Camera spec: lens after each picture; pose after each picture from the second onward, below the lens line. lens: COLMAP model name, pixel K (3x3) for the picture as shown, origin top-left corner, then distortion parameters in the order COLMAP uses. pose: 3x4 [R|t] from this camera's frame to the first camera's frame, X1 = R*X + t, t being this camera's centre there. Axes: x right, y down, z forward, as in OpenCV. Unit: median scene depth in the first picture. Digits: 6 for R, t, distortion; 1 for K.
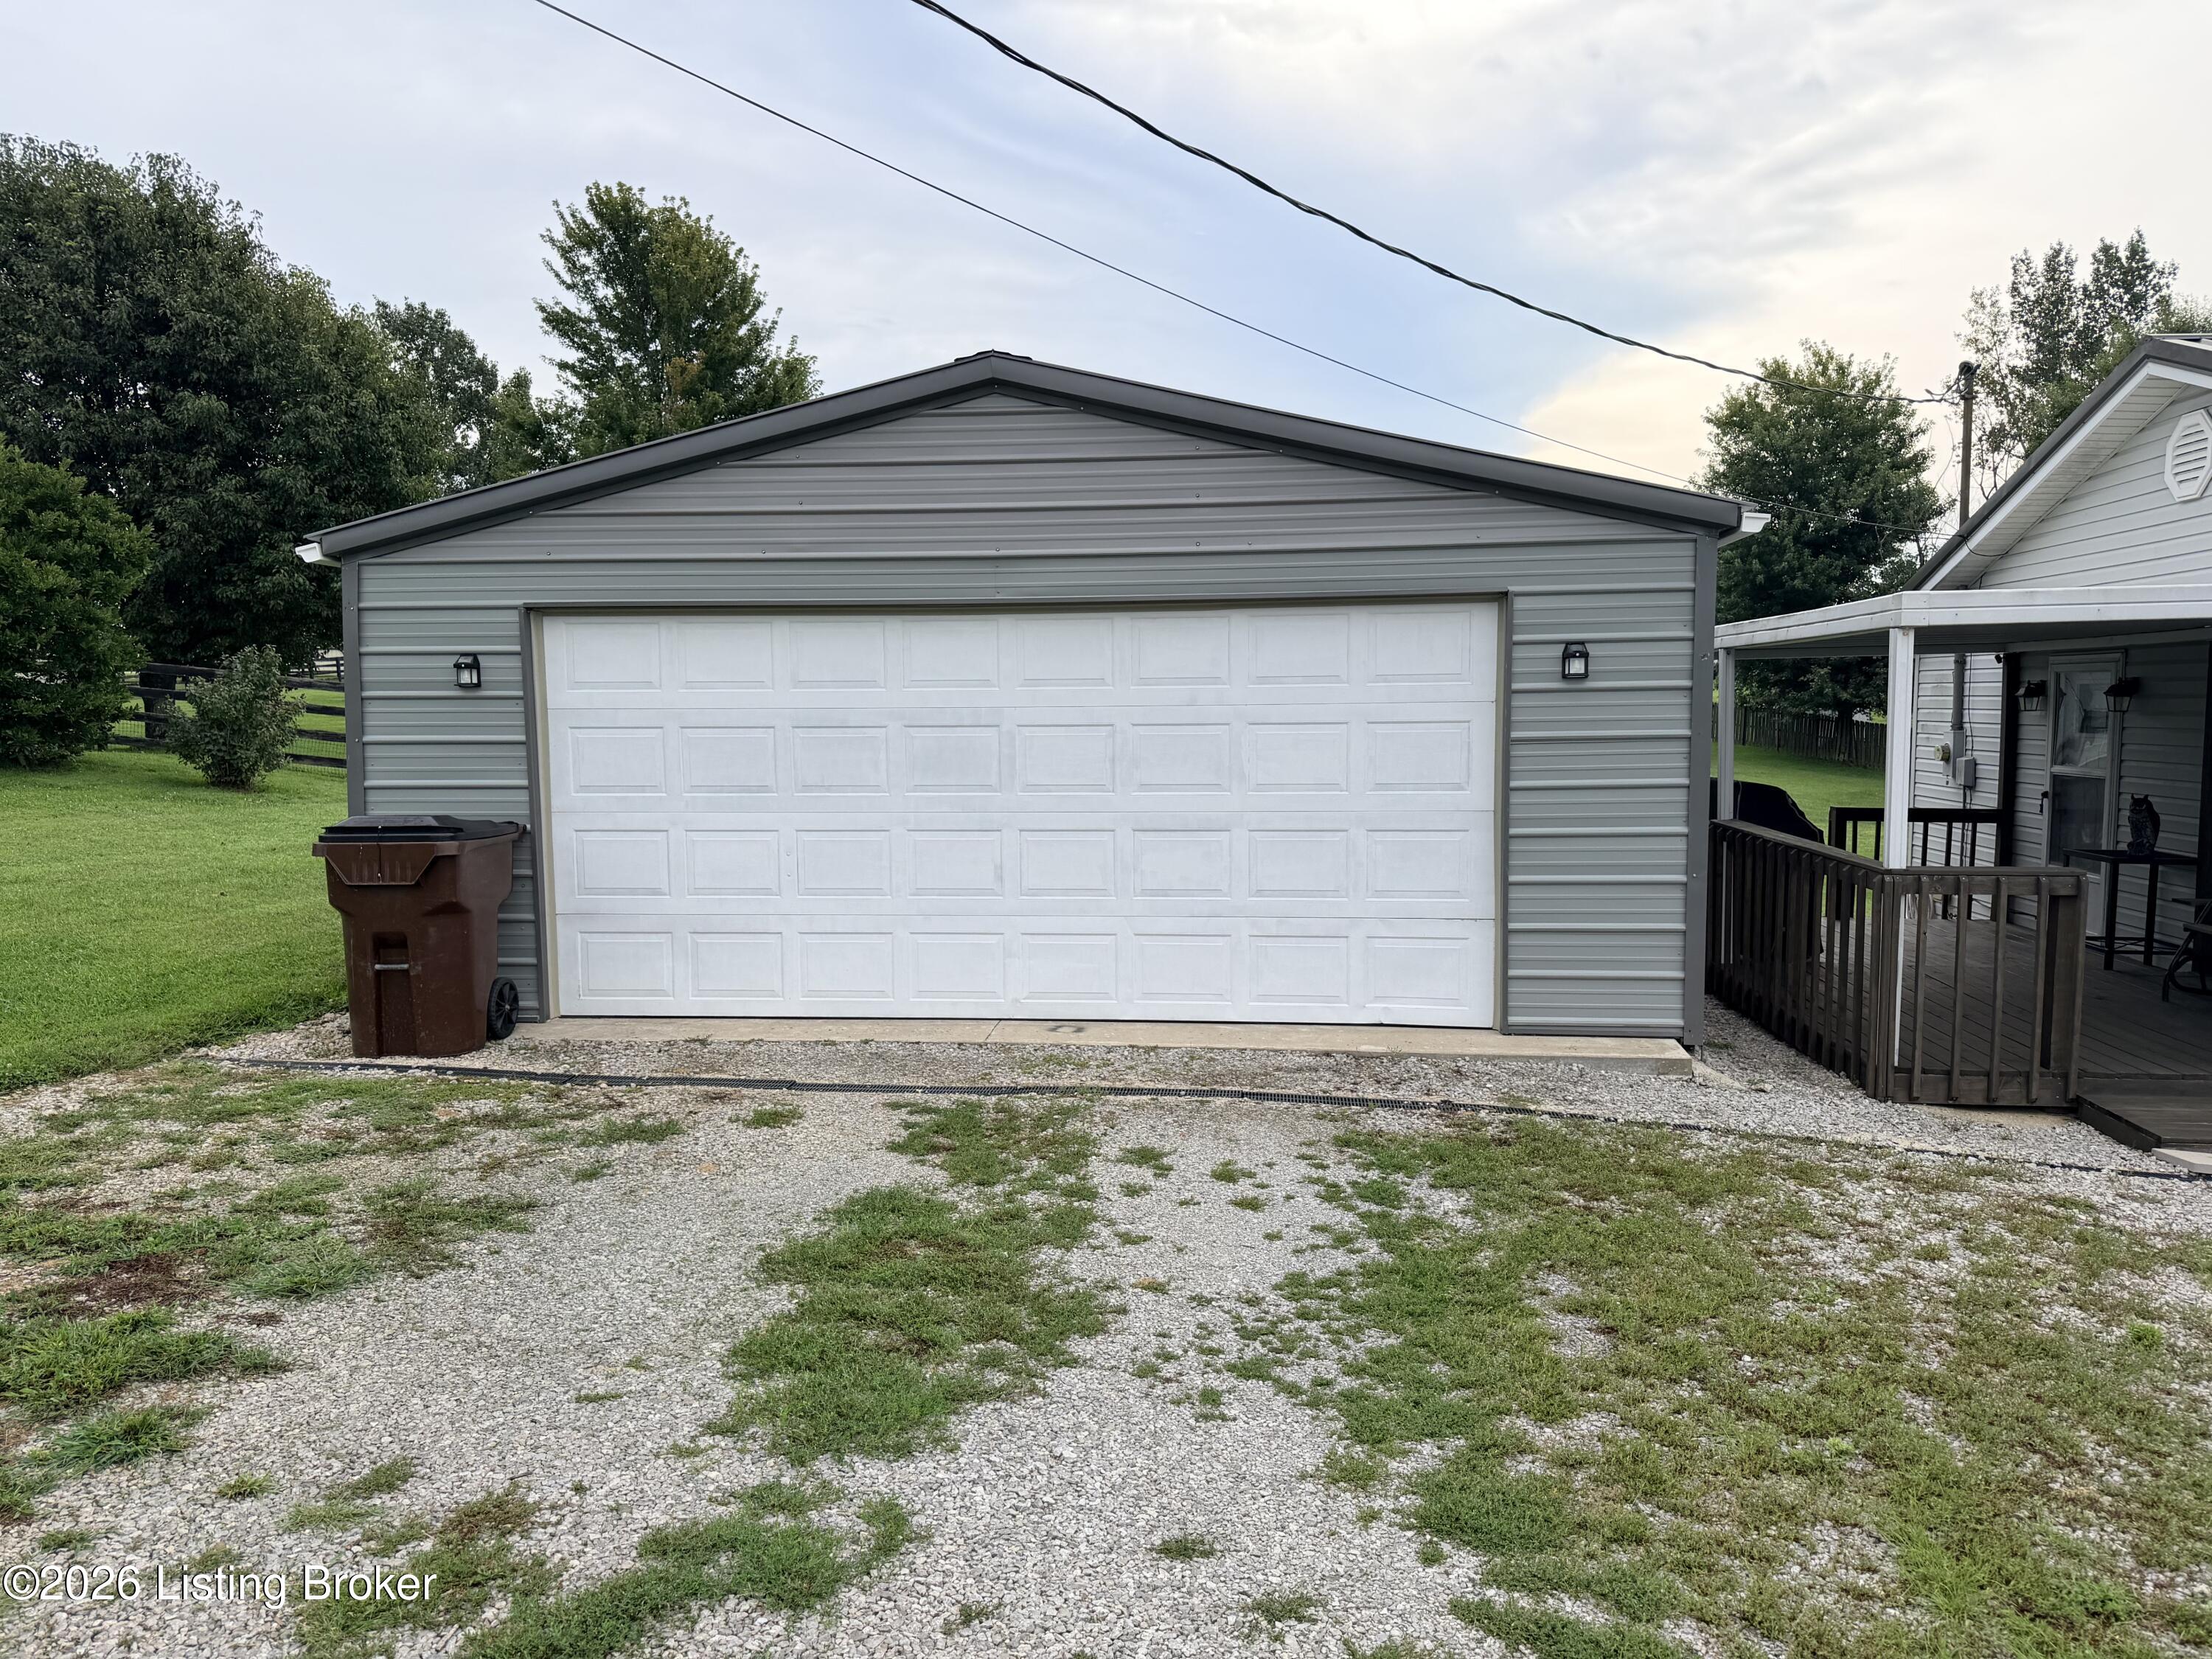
lens RADIAL K [[1575.7, 0, 1092.5], [0, 1575.7, 834.9], [0, 0, 1]] dist [-0.000817, 0.002562]
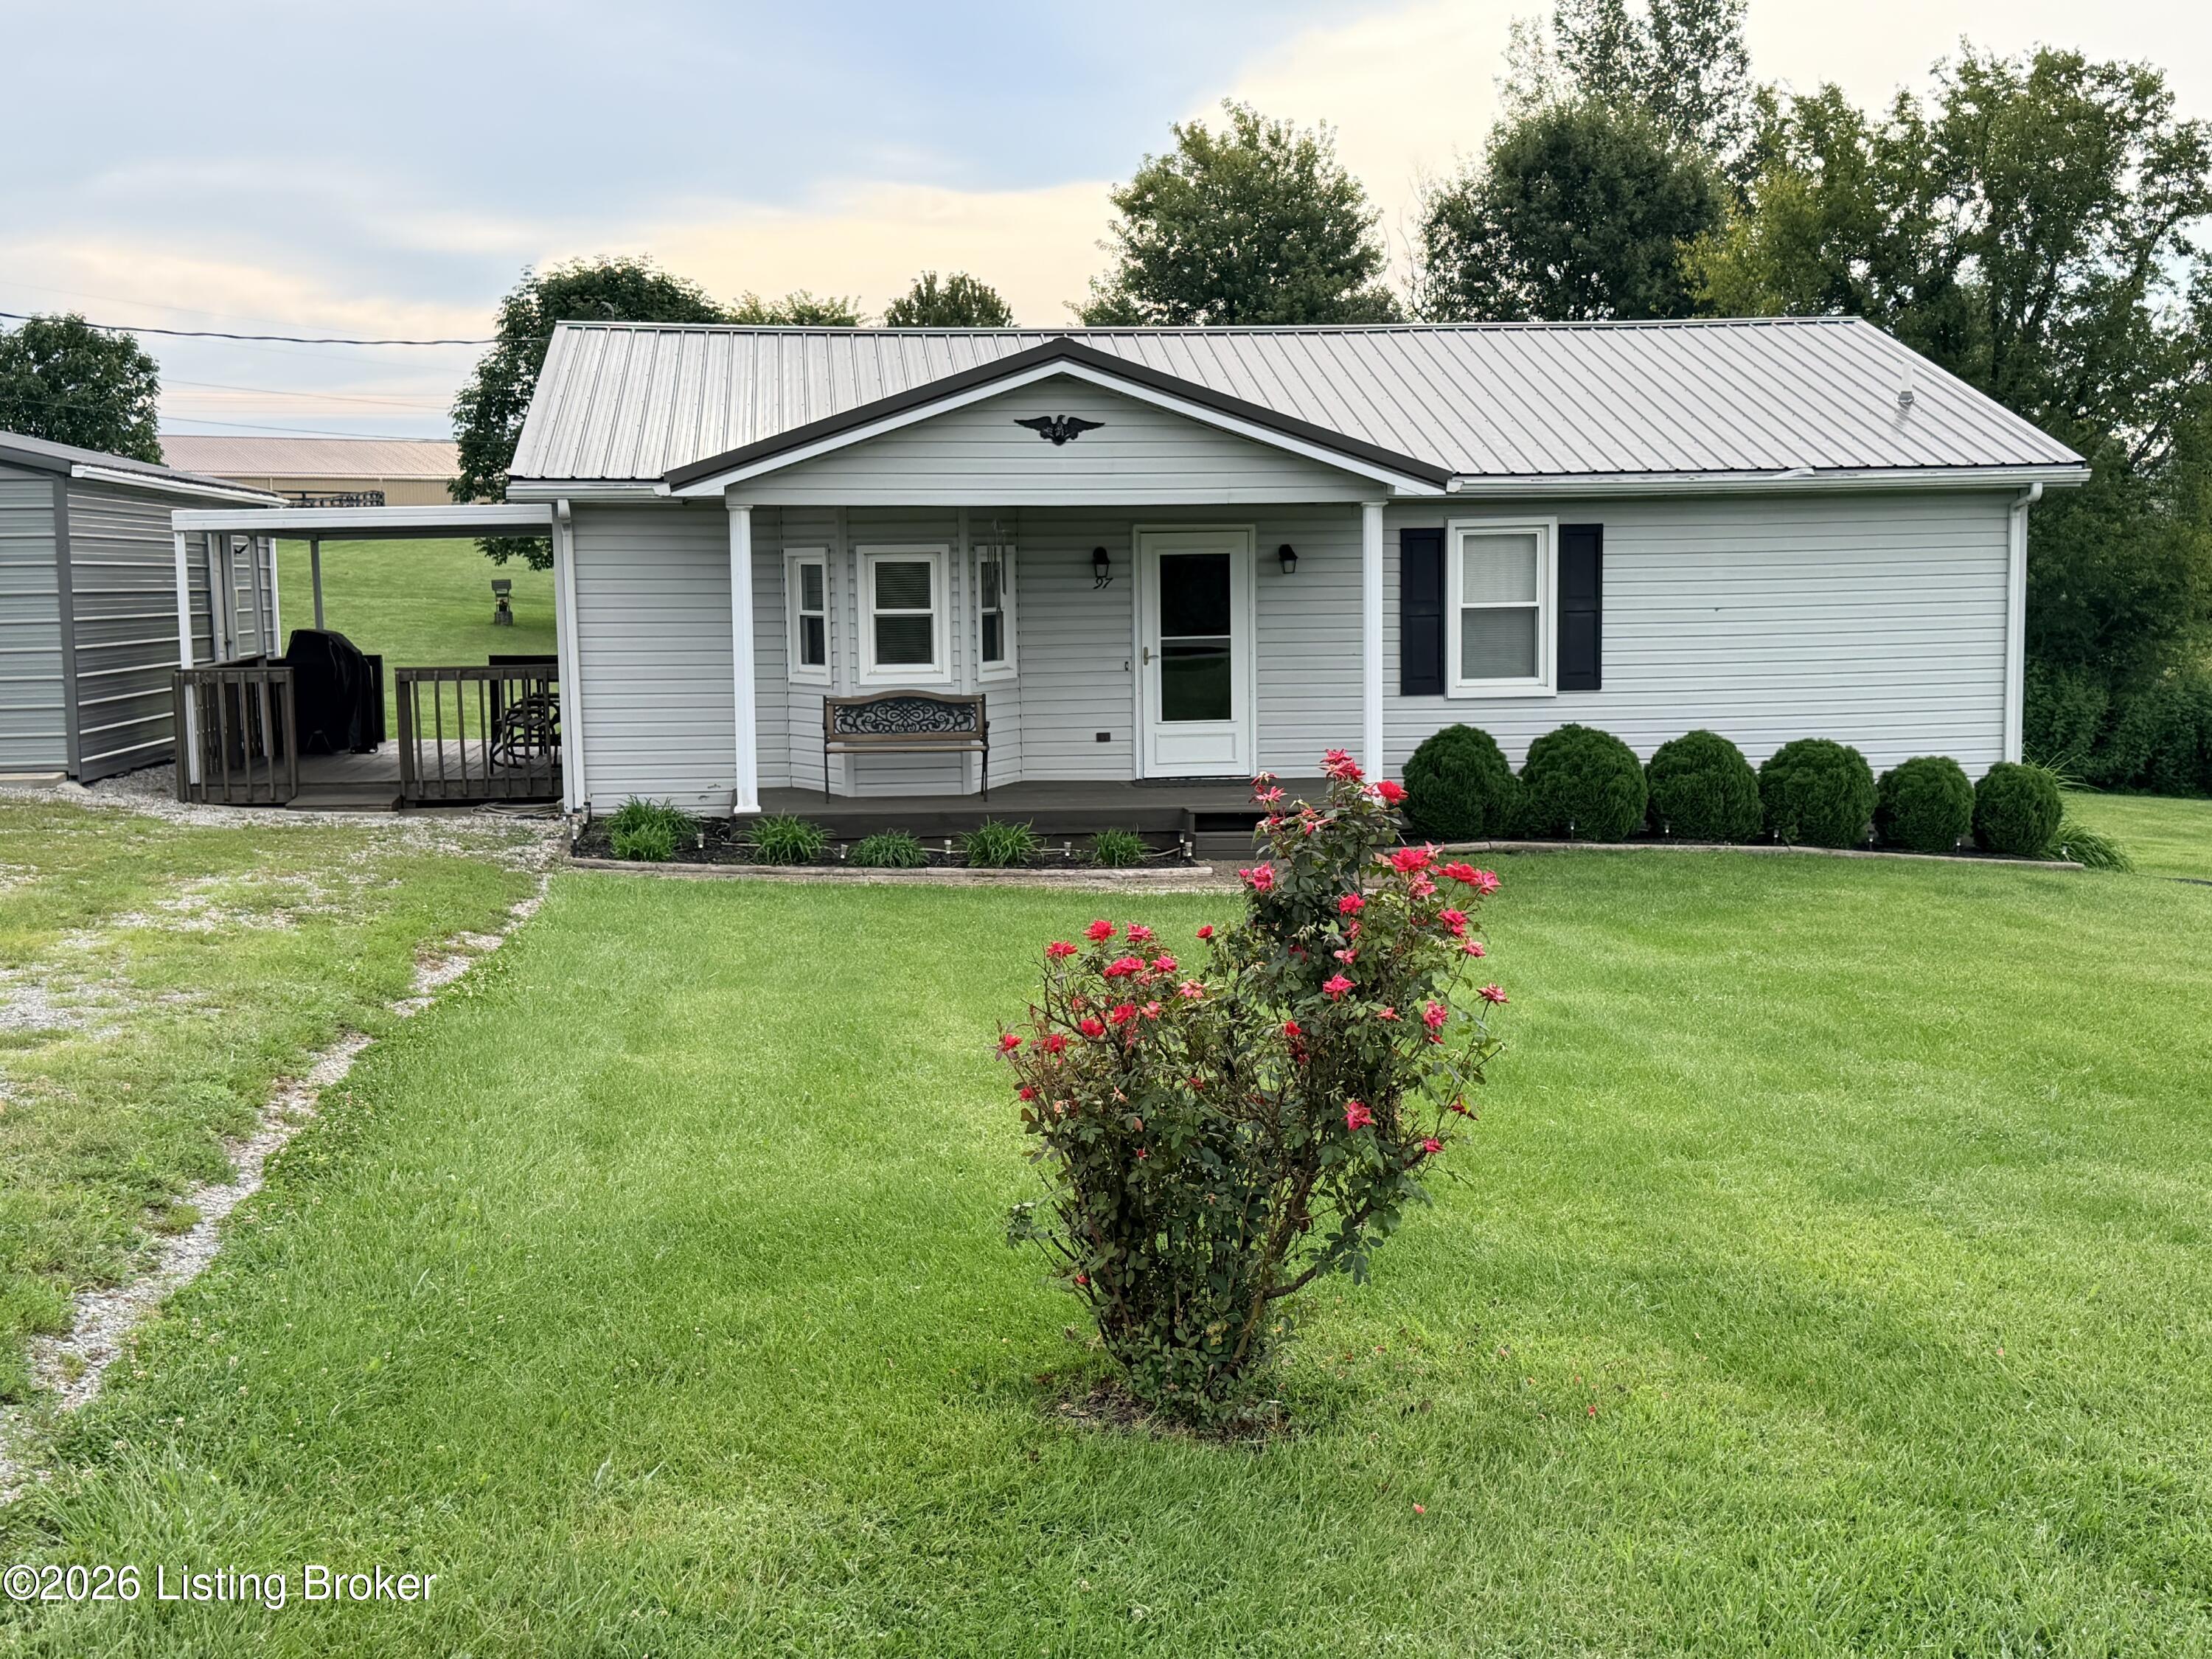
lens RADIAL K [[2596.3, 0, 1103.5], [0, 2596.3, 824.1], [0, 0, 1]] dist [0.109774, 0.000000]
pose [[0.975767, -0.028055, 0.217005, 0.130600], [0.025294, 0.999560, 0.015492, 0.026246], [-0.217344, -0.009628, 0.976048, -0.314252]]
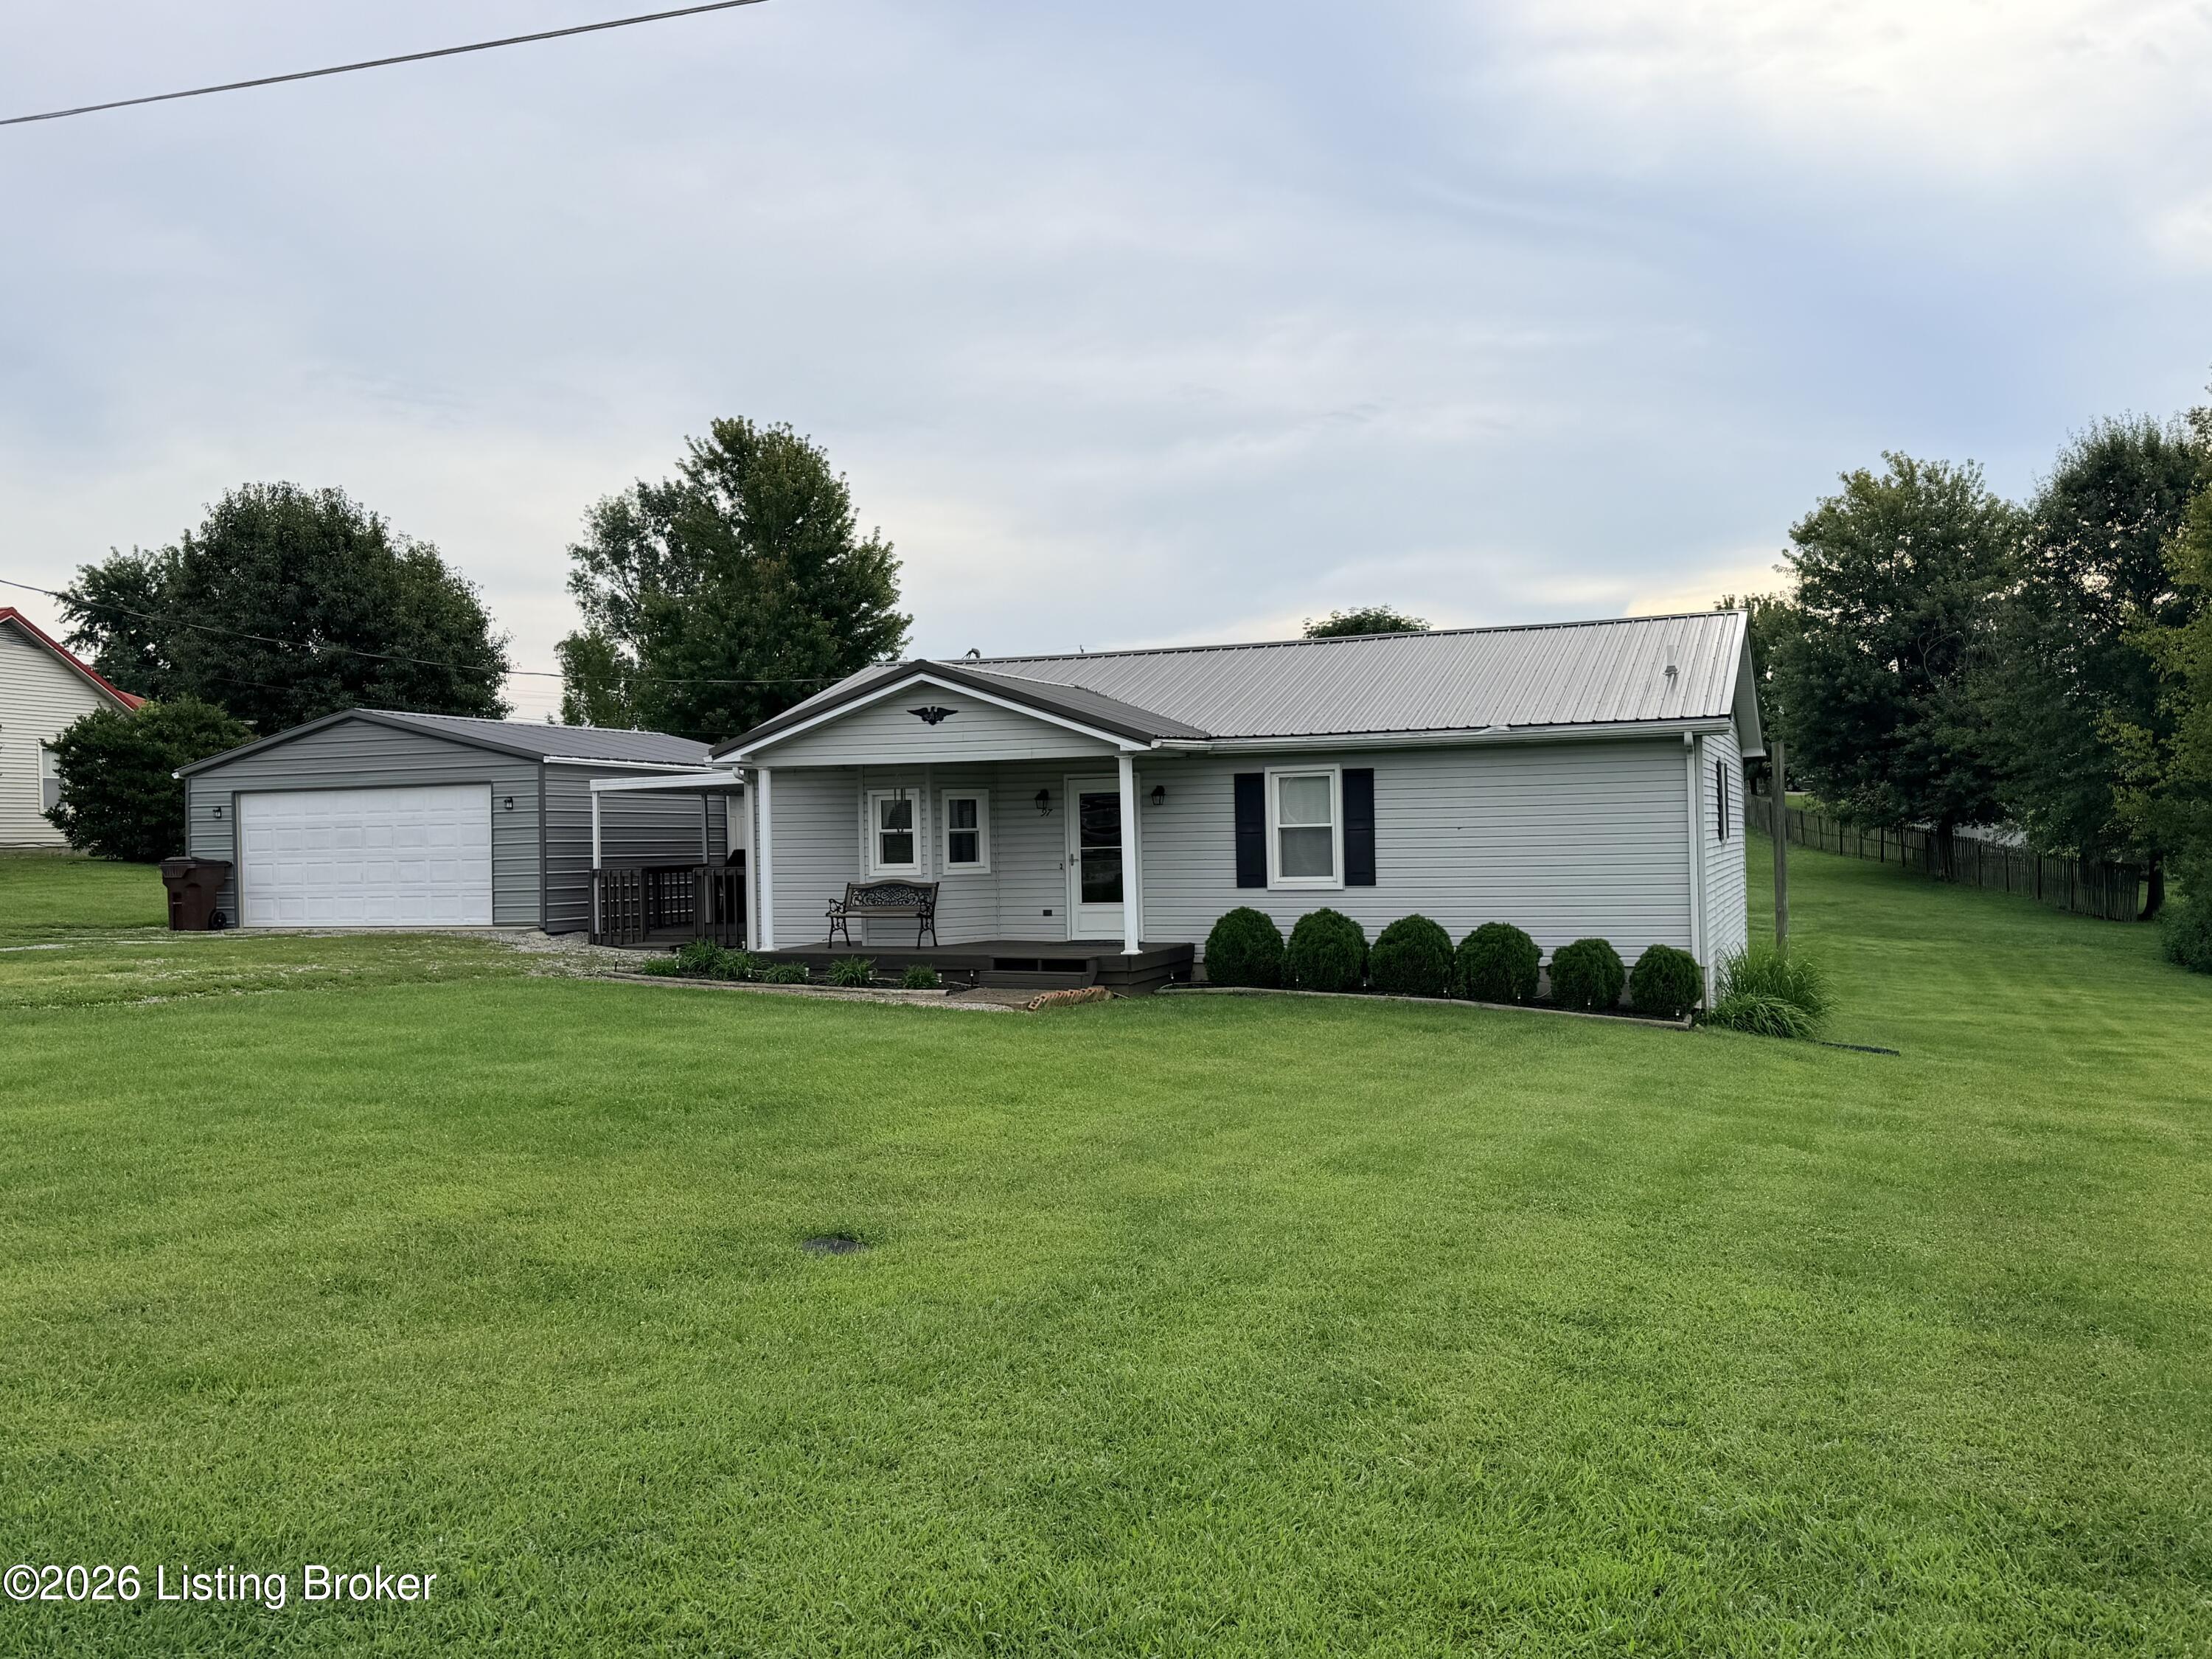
lens RADIAL K [[1913.9, 0, 1083.2], [0, 1913.9, 820.4], [0, 0, 1]] dist [0.087236, -0.020331]
pose [[0.962417, -0.015059, -0.271158, 0.373349], [-0.009807, 0.995883, -0.090115, 0.039170], [0.271399, 0.089387, 0.958307, -0.359063]]
